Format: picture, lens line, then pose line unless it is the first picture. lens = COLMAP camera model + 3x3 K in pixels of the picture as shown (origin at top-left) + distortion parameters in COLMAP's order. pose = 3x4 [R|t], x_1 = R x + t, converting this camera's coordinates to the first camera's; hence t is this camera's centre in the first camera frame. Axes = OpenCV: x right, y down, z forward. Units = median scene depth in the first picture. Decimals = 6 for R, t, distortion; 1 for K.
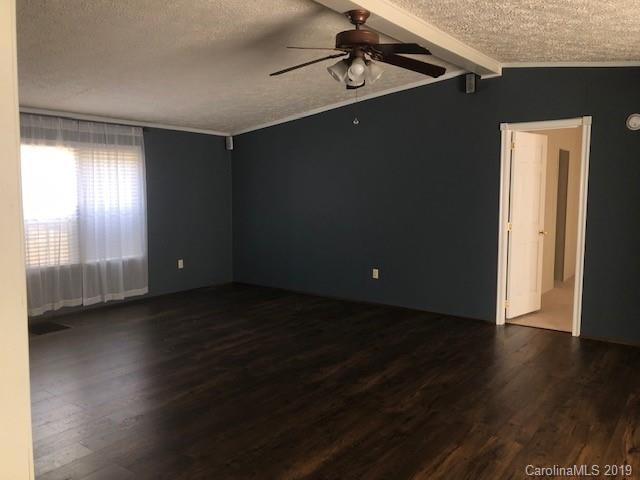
lens RADIAL K [[524.5, 0, 325.1], [0, 524.5, 235.8], [0, 0, 1]] dist [0.016938, -0.006725]
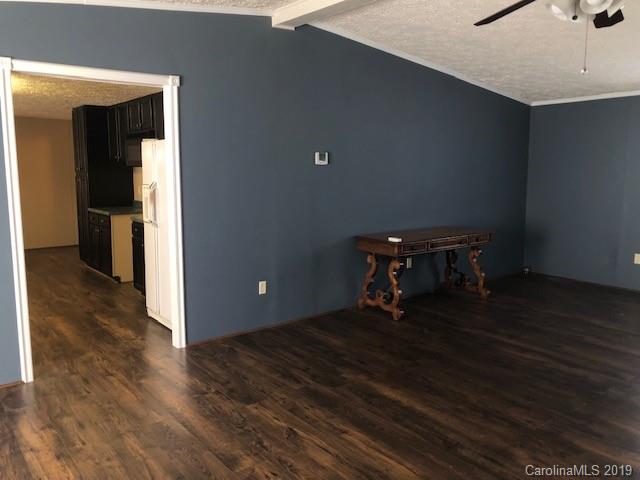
lens RADIAL K [[524.5, 0, 325.1], [0, 524.5, 235.8], [0, 0, 1]] dist [0.016938, -0.006725]
pose [[-0.271723, 0.114913, -0.955490, 1.032249], [-0.082908, 0.986359, 0.142203, -0.077956], [0.958797, 0.117858, -0.258490, 1.019670]]
